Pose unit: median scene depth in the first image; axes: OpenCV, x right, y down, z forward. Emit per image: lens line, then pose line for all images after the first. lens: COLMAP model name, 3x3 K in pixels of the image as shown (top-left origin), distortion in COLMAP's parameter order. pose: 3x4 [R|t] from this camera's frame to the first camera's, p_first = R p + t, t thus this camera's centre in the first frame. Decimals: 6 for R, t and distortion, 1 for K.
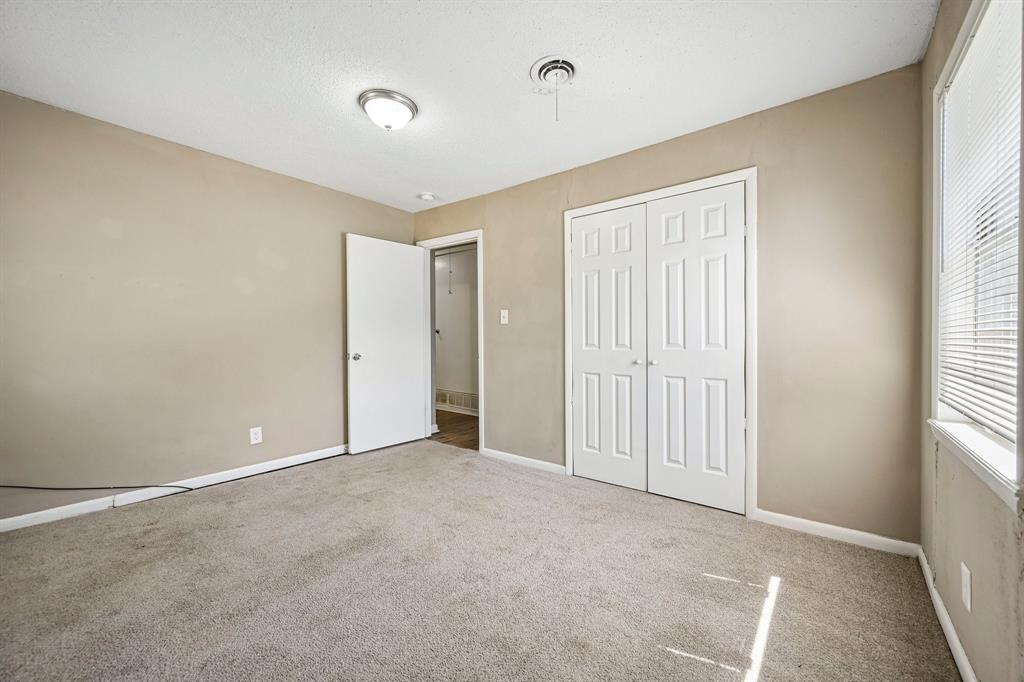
lens RADIAL K [[403.4, 0, 510.5], [0, 403.4, 335.9], [0, 0, 1]] dist [-0.001260, 0.000315]
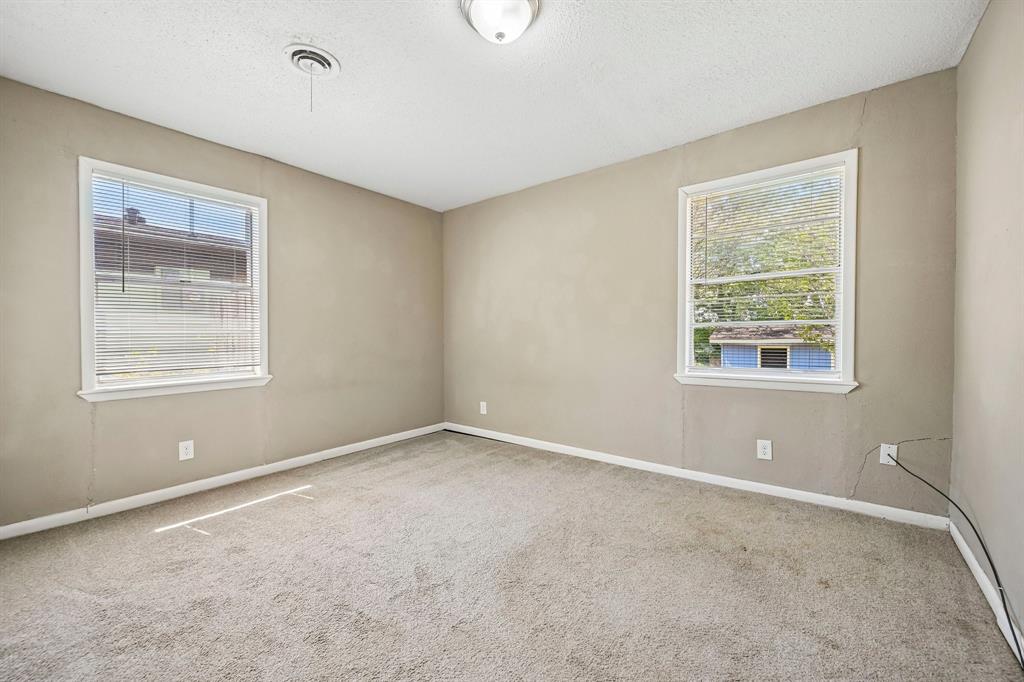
lens RADIAL K [[403.4, 0, 518.3], [0, 403.4, 339.7], [0, 0, 1]] dist [-0.001260, 0.000315]
pose [[-0.999957, 0.003348, -0.008665, -0.260007], [0.003176, 0.999800, 0.019738, 0.004372], [0.008729, 0.019710, -0.999768, 1.373266]]
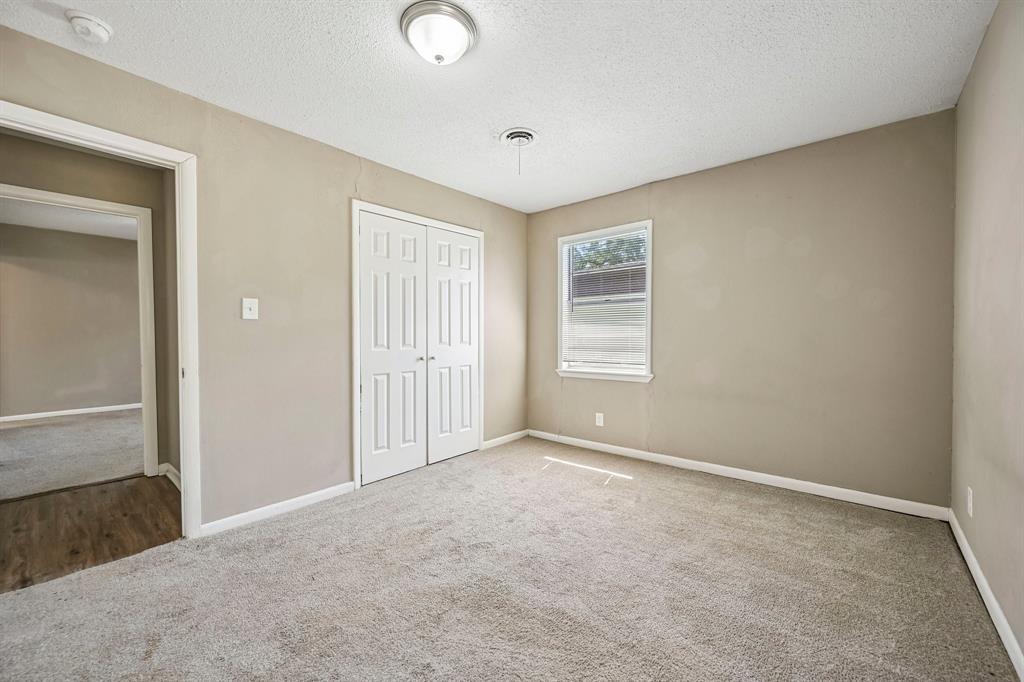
lens RADIAL K [[403.4, 0, 513.8], [0, 403.4, 338.7], [0, 0, 1]] dist [-0.001260, 0.000315]
pose [[0.041430, -0.006824, 0.999118, -0.830680], [0.004806, 0.999966, 0.006630, 0.000379], [-0.999130, 0.004527, 0.041462, 0.666504]]
